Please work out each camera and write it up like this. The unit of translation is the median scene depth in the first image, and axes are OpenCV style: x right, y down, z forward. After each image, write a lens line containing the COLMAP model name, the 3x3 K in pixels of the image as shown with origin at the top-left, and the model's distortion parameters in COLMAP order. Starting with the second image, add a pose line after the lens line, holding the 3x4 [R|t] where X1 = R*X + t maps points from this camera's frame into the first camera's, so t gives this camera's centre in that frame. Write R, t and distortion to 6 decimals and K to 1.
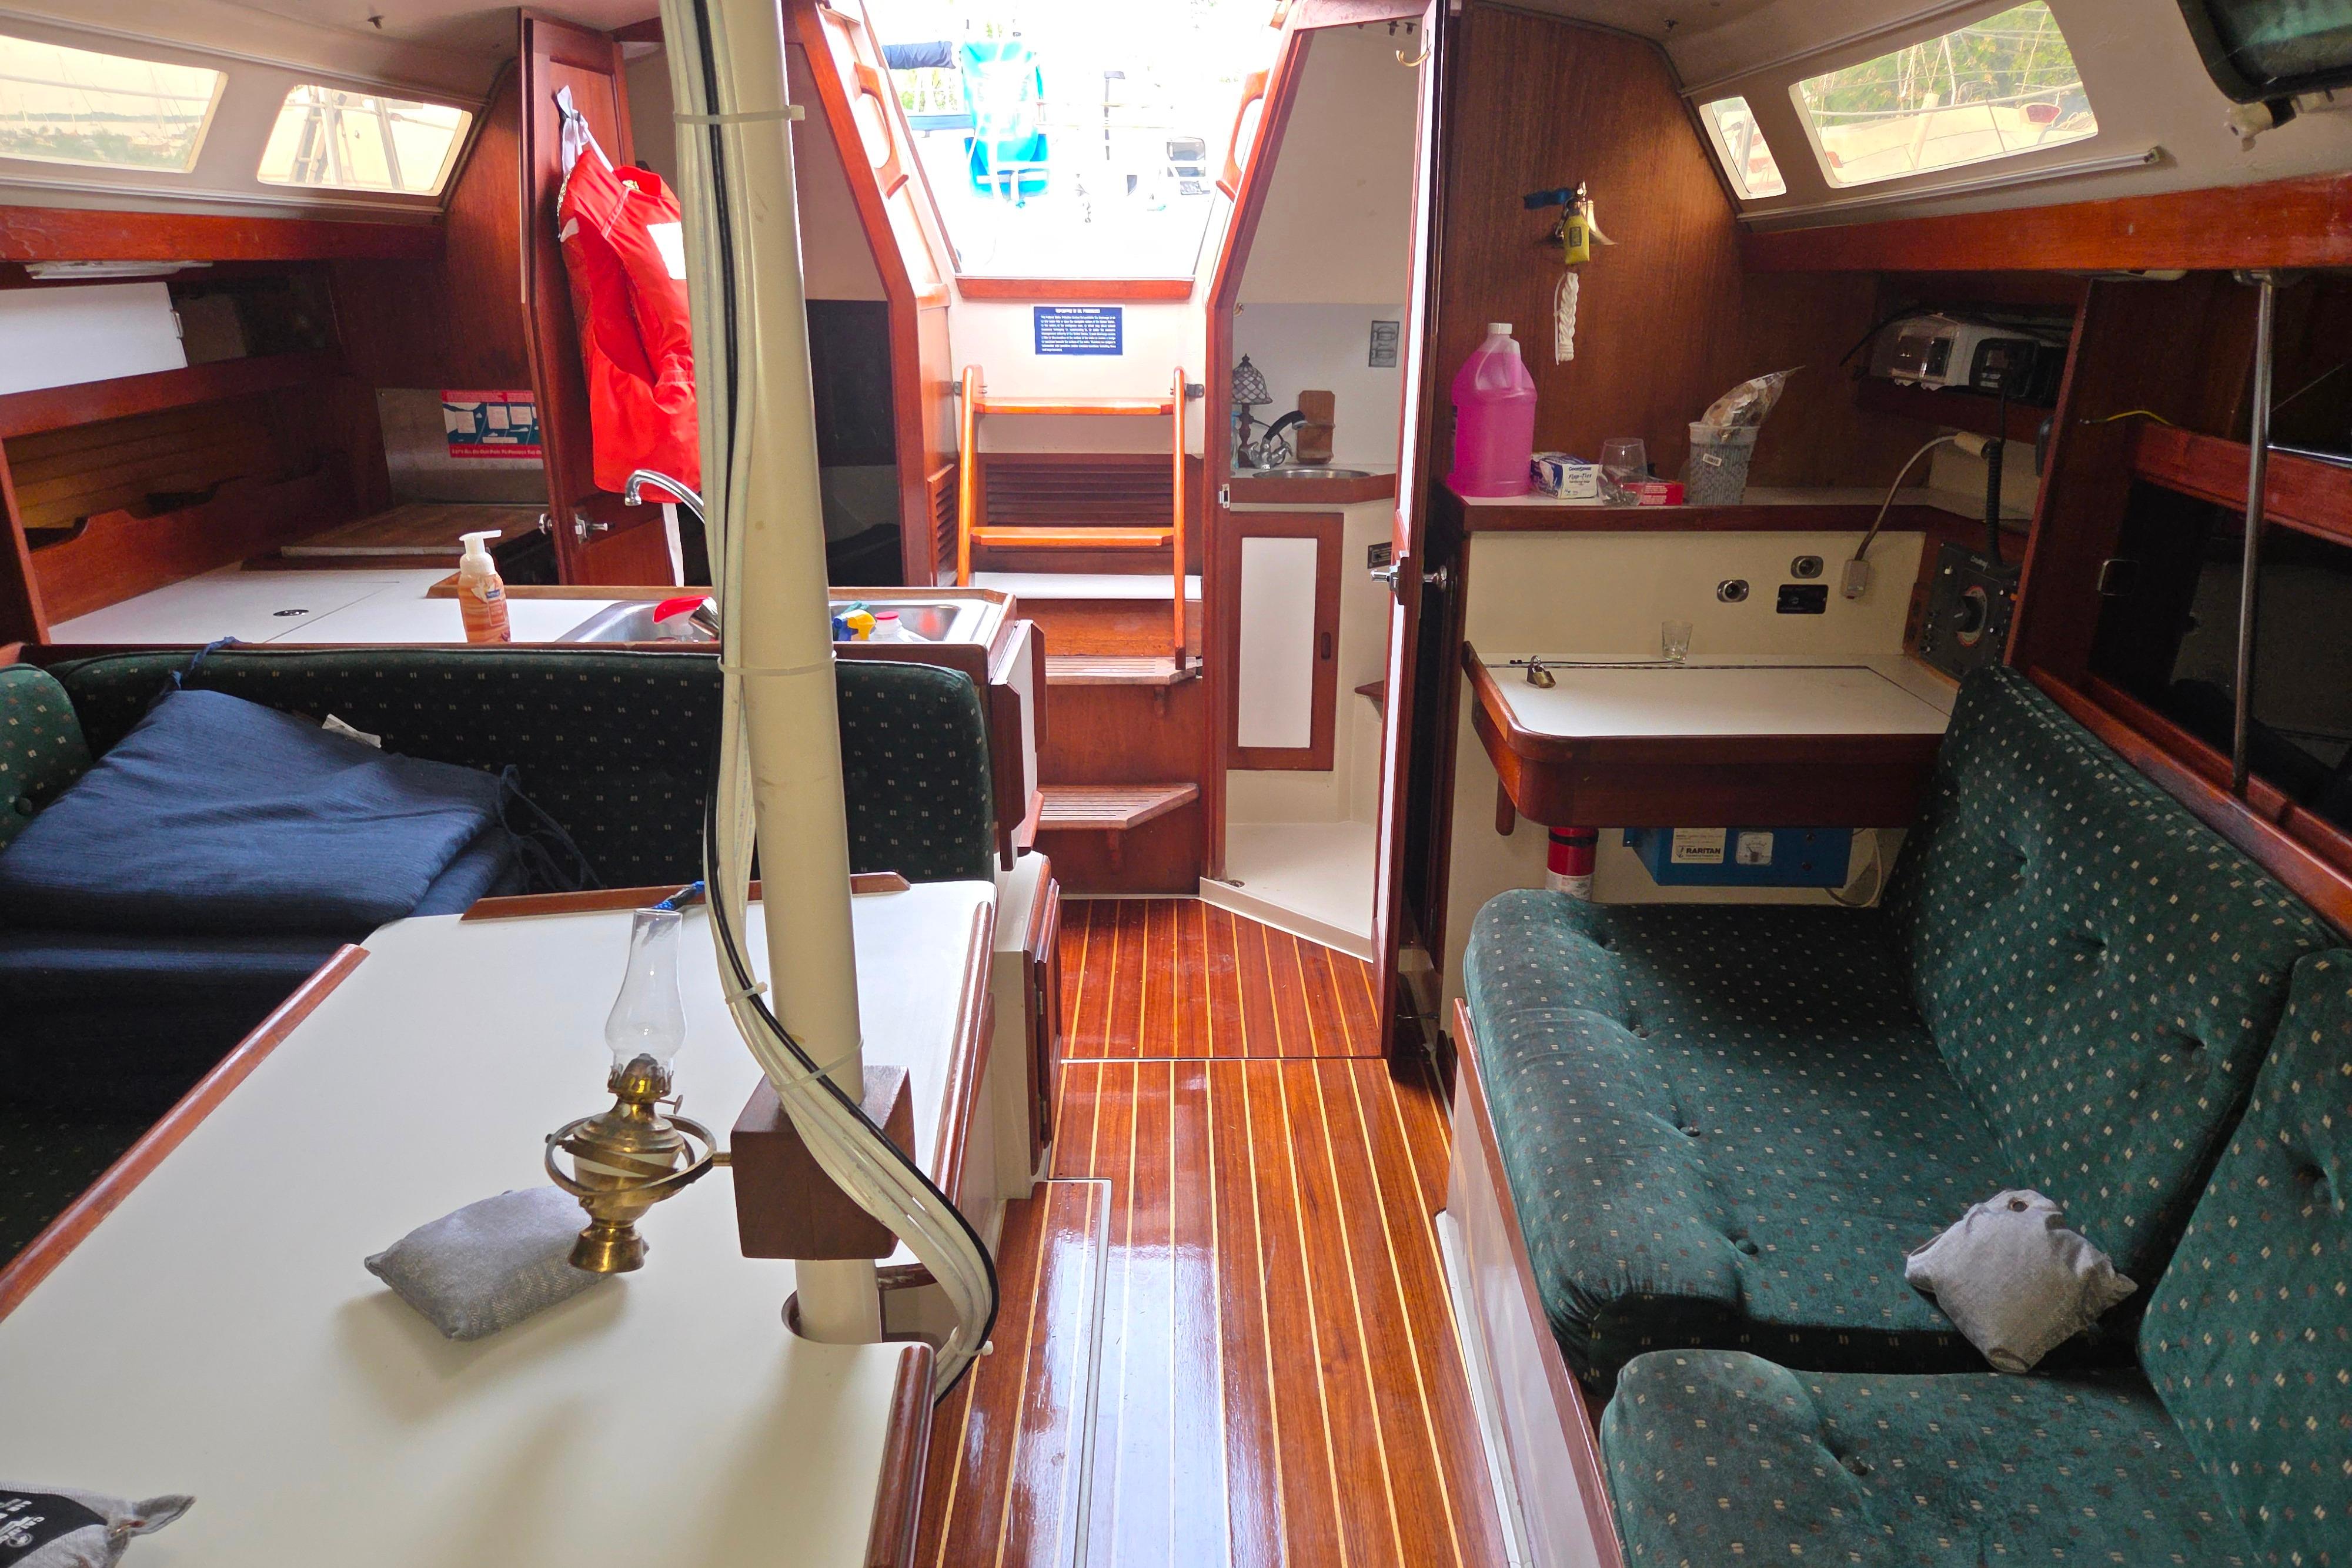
lens RADIAL K [[1582.1, 0, 1197.6], [0, 1582.1, 807.4], [0, 0, 1]] dist [0.068765, -0.060889]
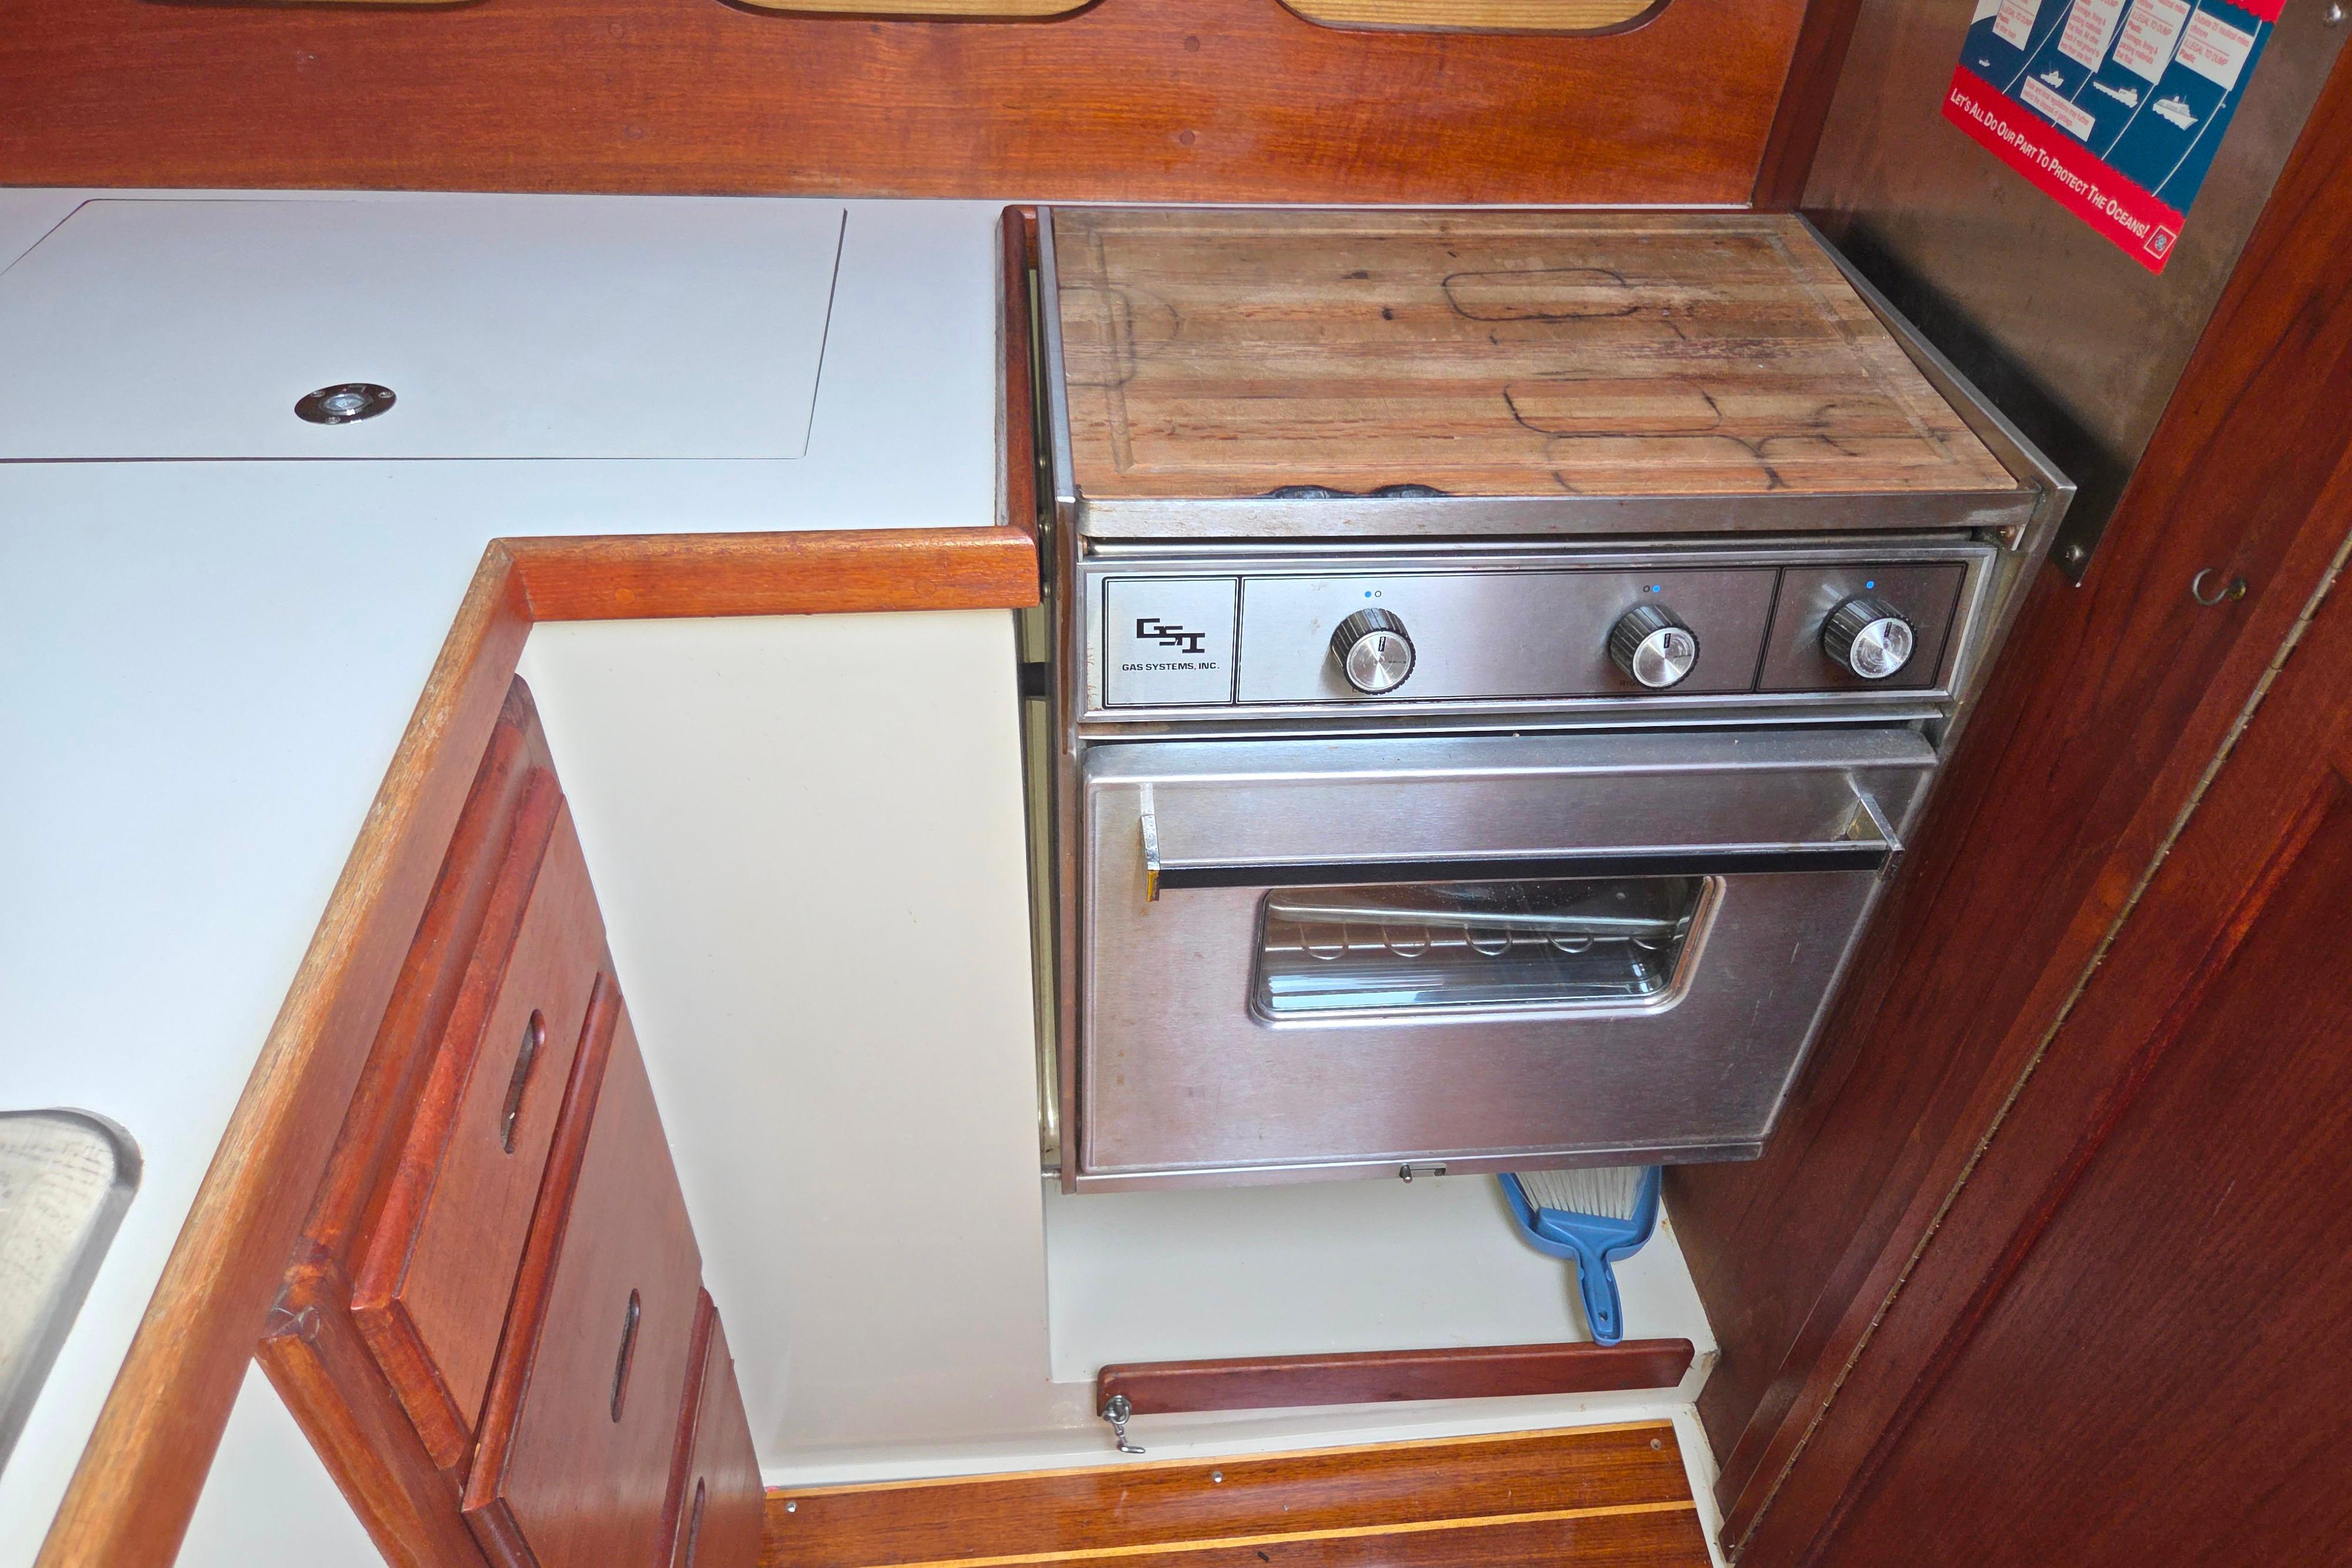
lens RADIAL K [[1583.6, 0, 1179.1], [0, 1583.6, 802.6], [0, 0, 1]] dist [0.062714, -0.054715]
pose [[0.052716, 0.656597, -0.752398, -0.179743], [-0.364201, 0.714191, 0.597737, -0.252692], [0.929827, 0.242514, 0.276783, 0.828917]]
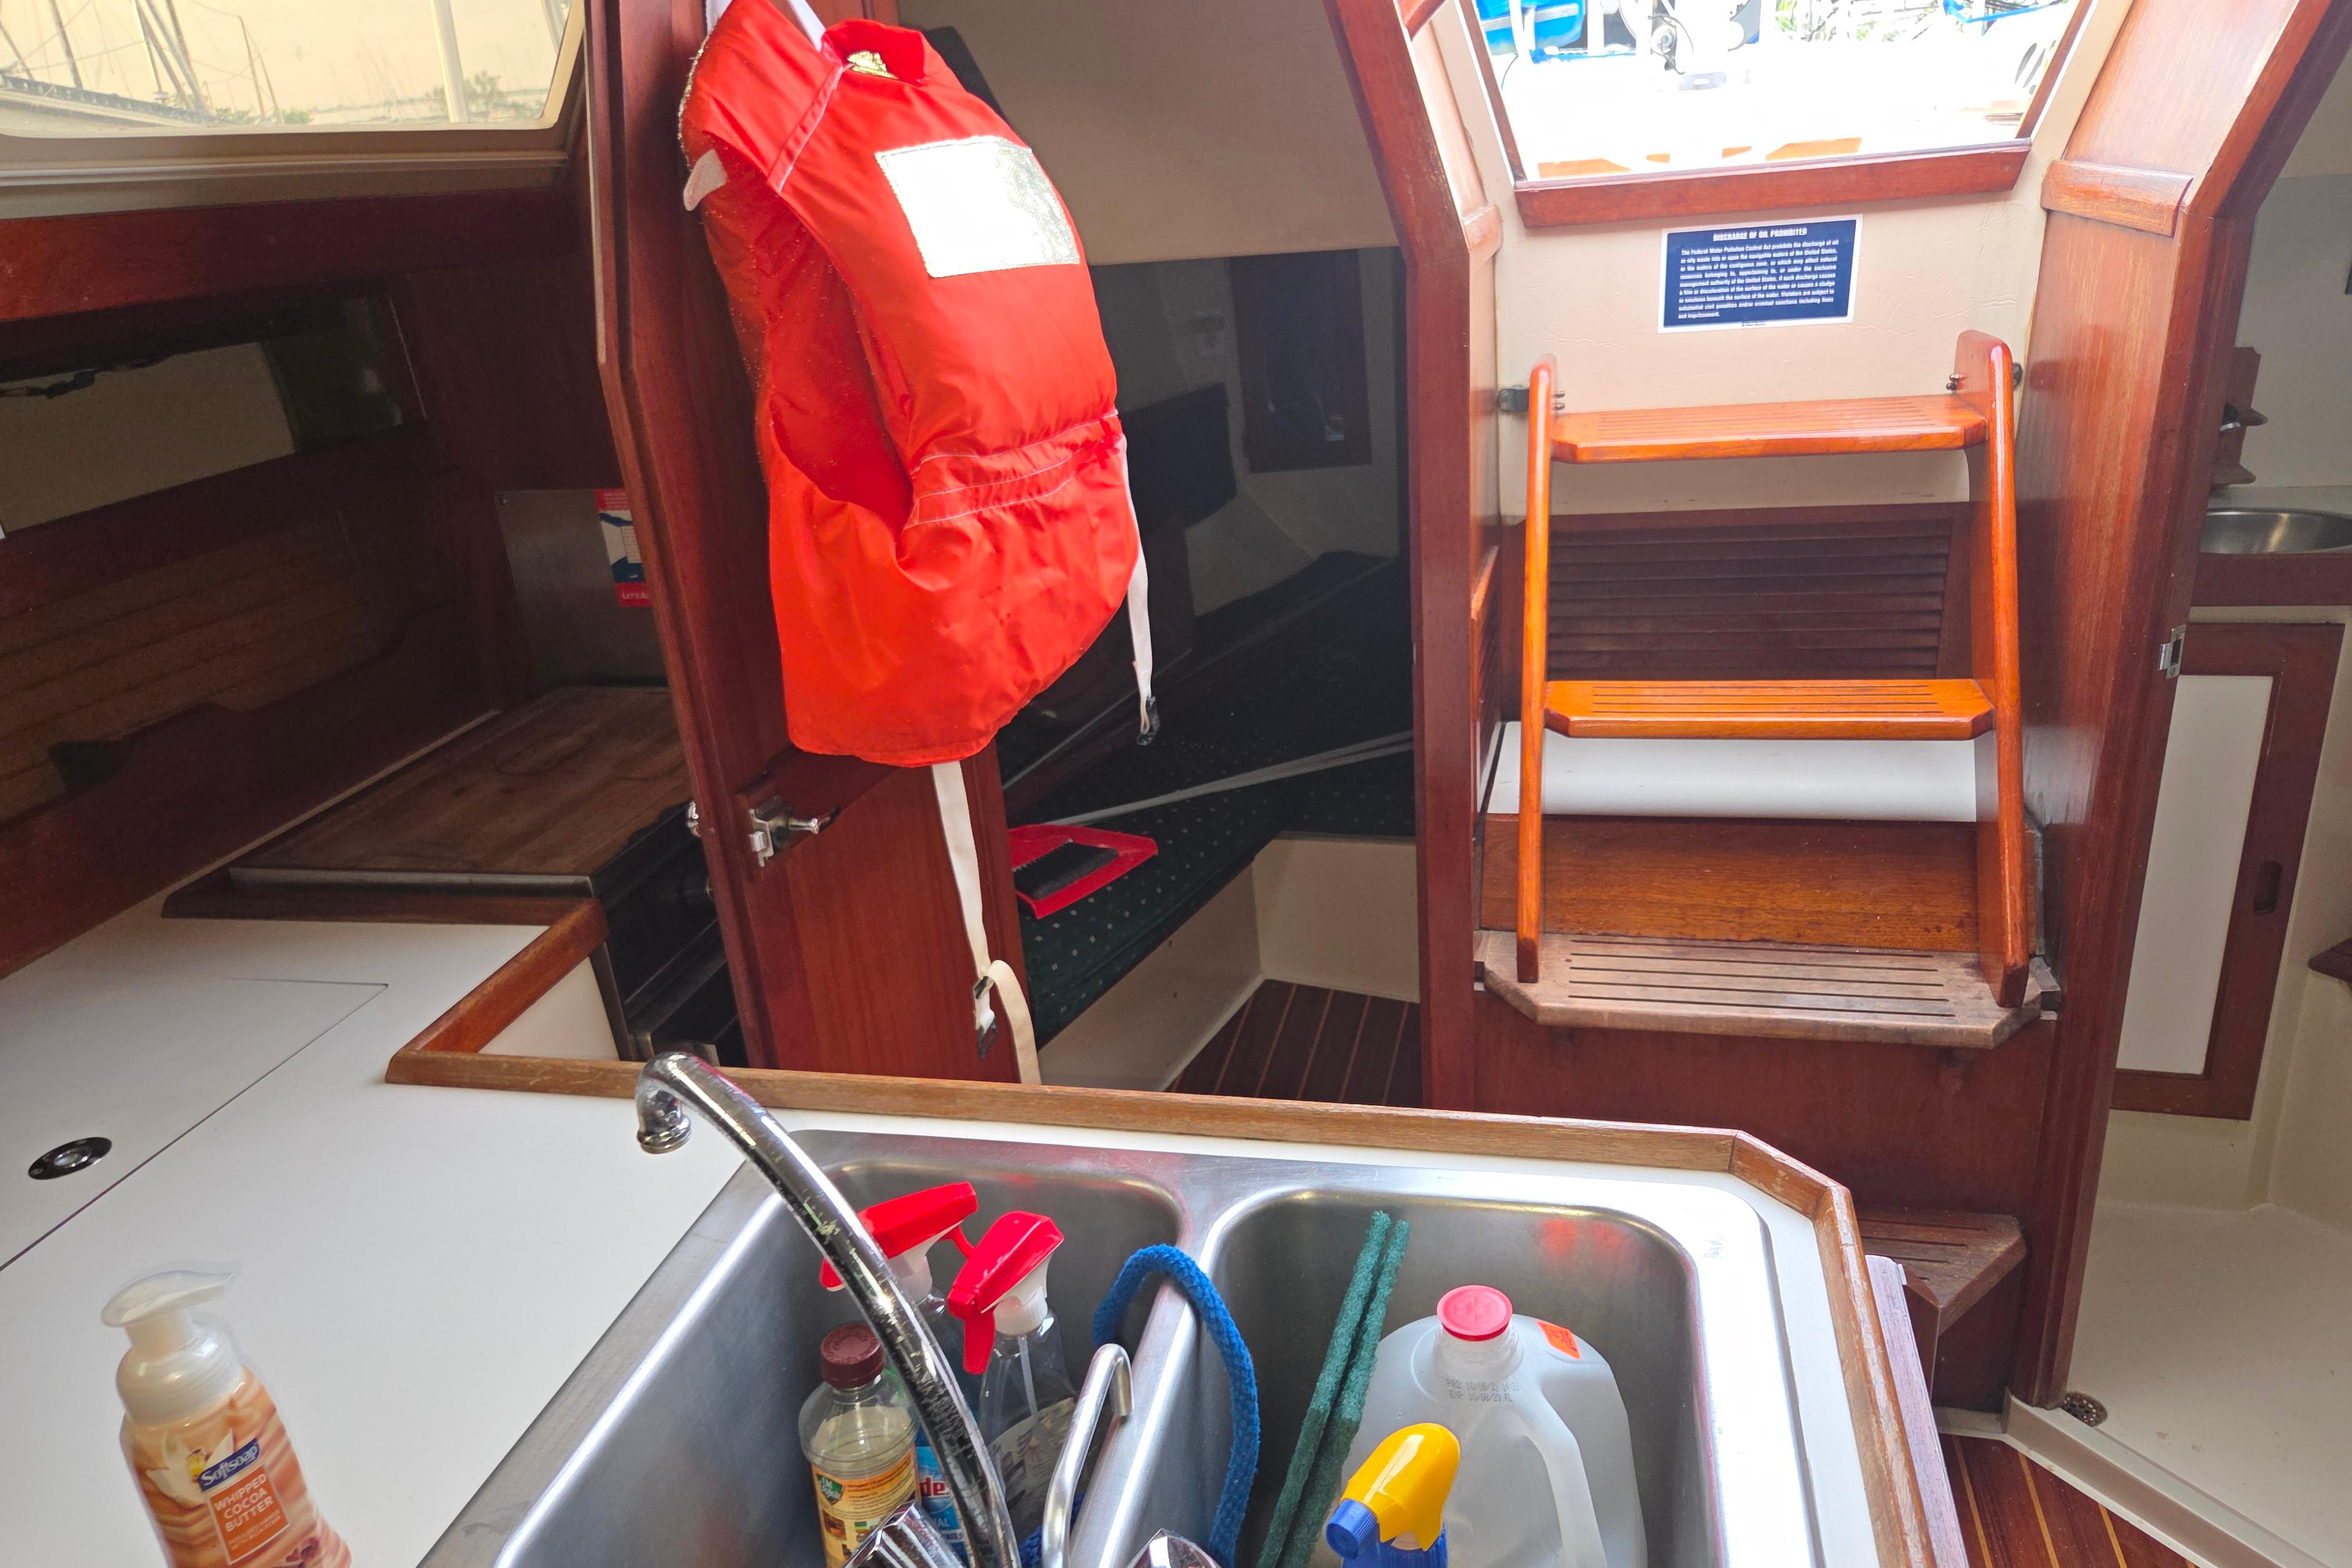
lens RADIAL K [[1583.6, 0, 1179.1], [0, 1583.6, 802.6], [0, 0, 1]] dist [0.062714, -0.054715]
pose [[0.963471, 0.019302, -0.267118, -0.127557], [-0.003047, 0.998125, 0.061131, -0.184219], [0.267797, -0.058084, 0.961723, 0.512018]]
